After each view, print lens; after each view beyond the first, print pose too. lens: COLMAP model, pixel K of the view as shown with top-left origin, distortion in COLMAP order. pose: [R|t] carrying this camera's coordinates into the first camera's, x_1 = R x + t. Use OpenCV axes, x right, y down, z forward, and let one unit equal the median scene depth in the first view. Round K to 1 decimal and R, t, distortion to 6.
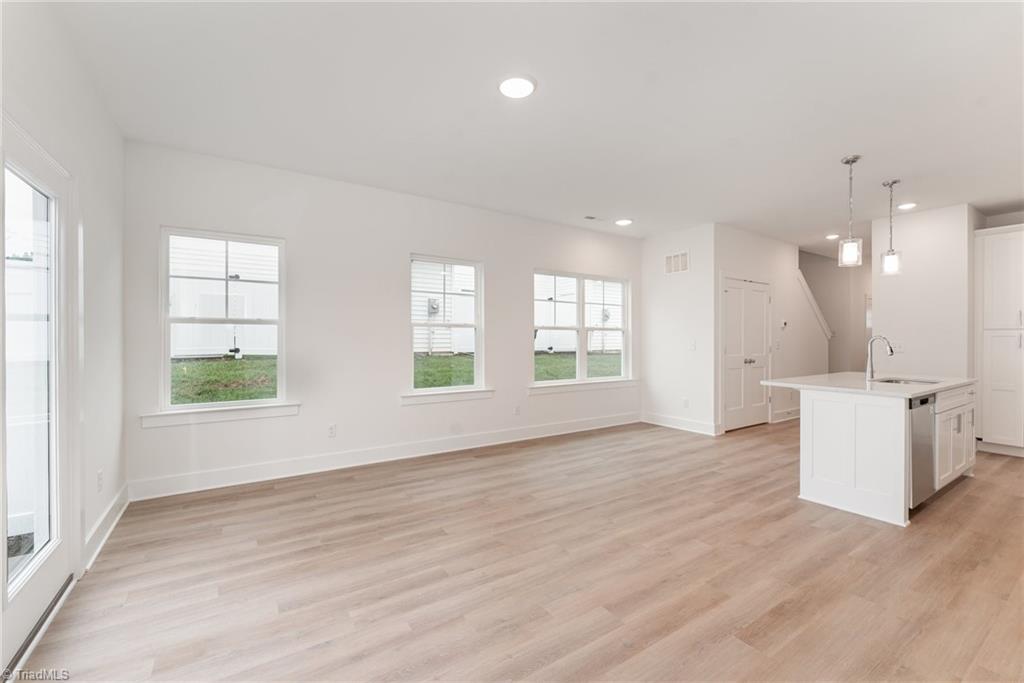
lens RADIAL K [[421.4, 0, 504.0], [0, 421.4, 341.6], [0, 0, 1]] dist [0.001271, -0.000505]
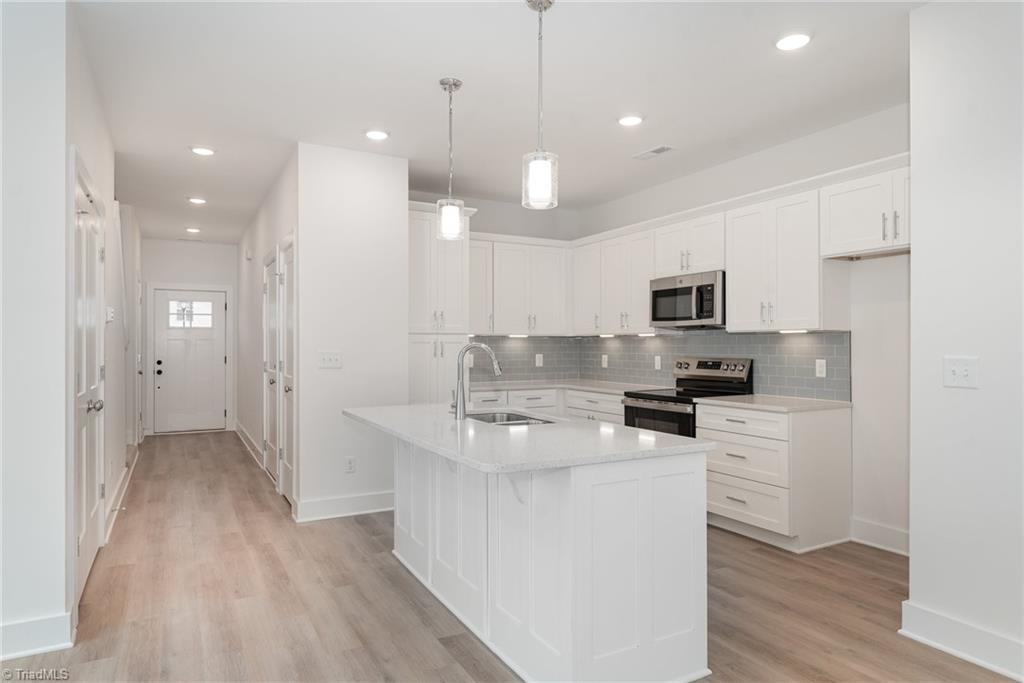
lens RADIAL K [[613.7, 0, 514.3], [0, 613.7, 344.2], [0, 0, 1]] dist [0.005448, 0.001686]
pose [[0.072652, -0.001213, 0.997357, 0.066796], [0.010799, 0.999942, 0.000429, -0.010779], [-0.997299, 0.010739, 0.072661, 0.885012]]
